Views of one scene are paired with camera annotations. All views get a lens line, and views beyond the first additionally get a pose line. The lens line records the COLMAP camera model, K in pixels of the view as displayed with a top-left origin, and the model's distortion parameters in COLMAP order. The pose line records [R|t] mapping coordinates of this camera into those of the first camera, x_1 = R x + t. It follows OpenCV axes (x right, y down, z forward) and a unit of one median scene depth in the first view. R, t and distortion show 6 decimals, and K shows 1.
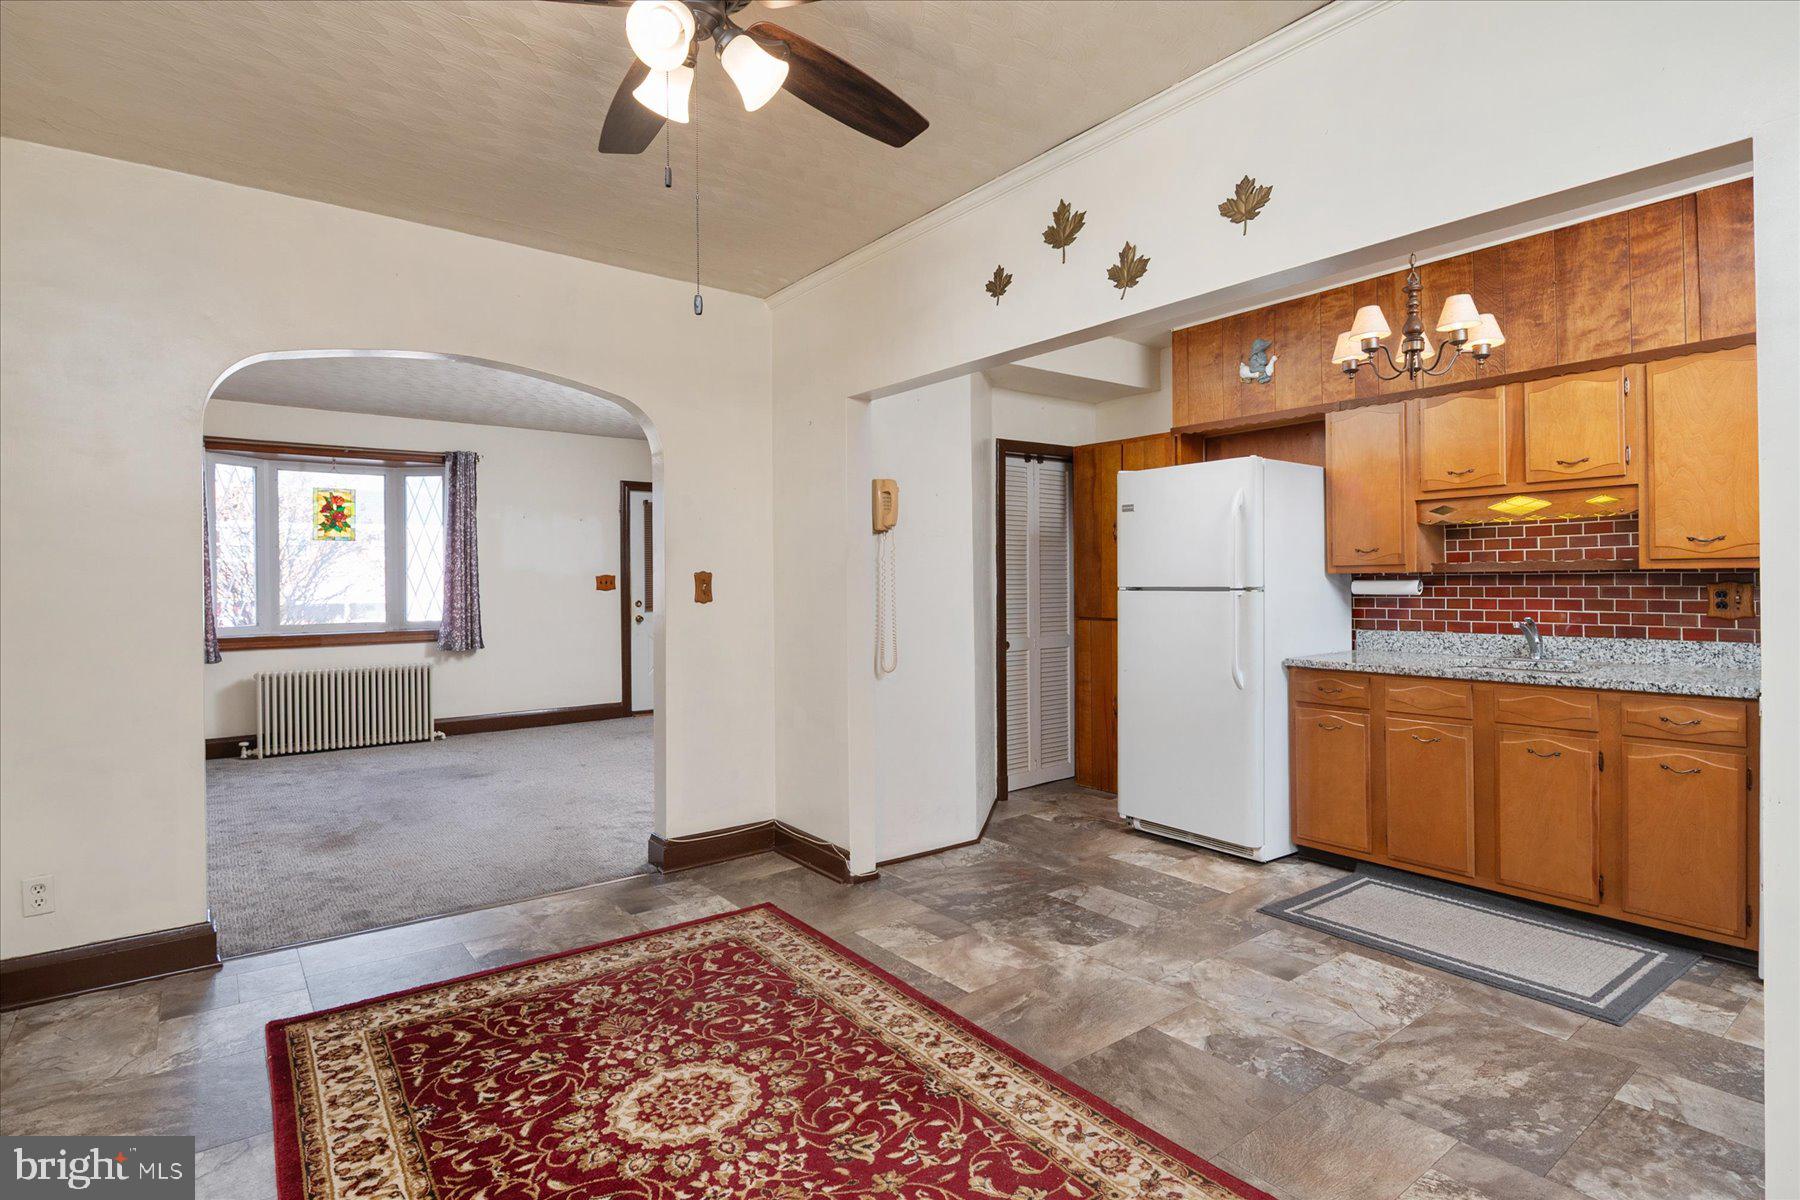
lens RADIAL K [[916.7, 0, 900.5], [0, 916.7, 591.0], [0, 0, 1]] dist [-0.001035, -0.001119]
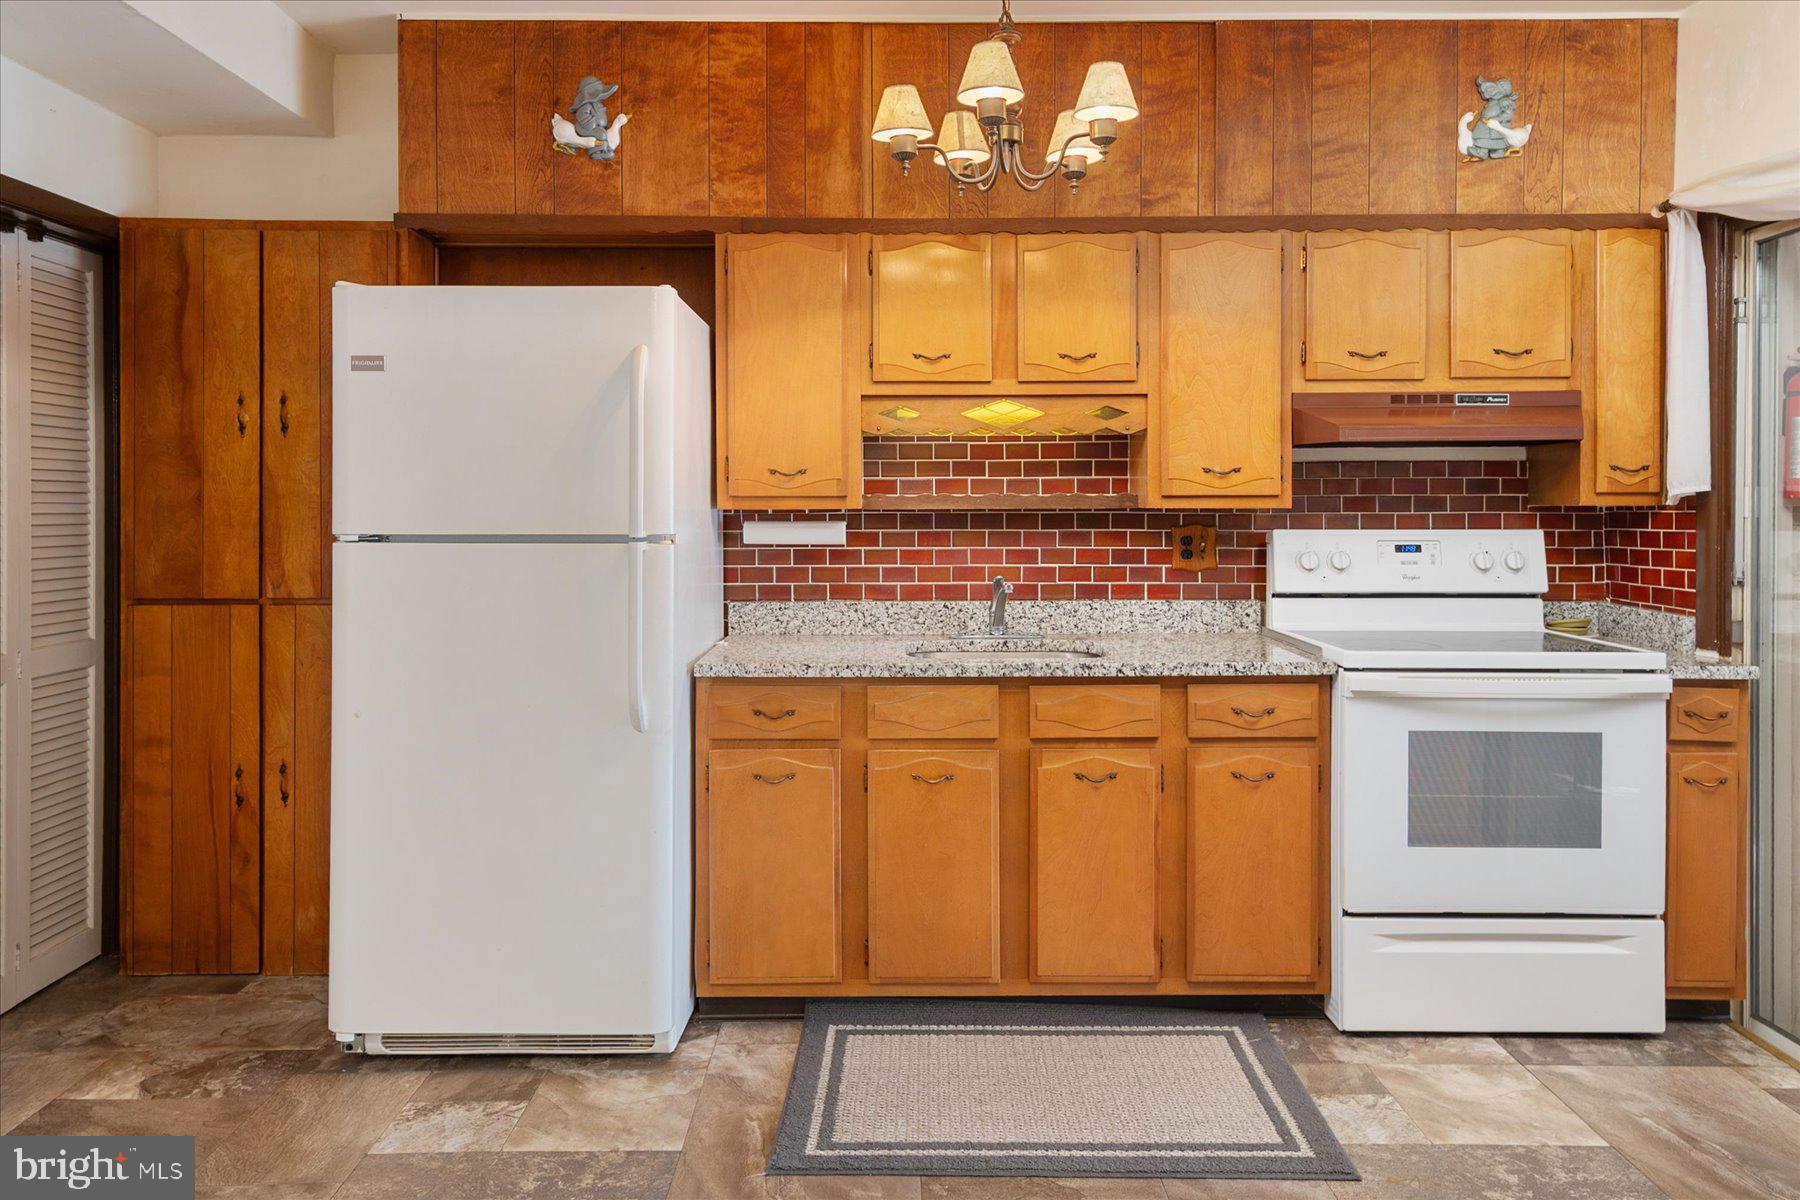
lens RADIAL K [[1261.3, 0, 904.1], [0, 1261.3, 515.4], [0, 0, 1]] dist [0.015647, 0.002289]
pose [[0.593757, 0.002518, 0.804640, -0.198025], [0.004097, 0.999973, -0.006152, -0.017931], [-0.804634, 0.006949, 0.593731, 0.782247]]
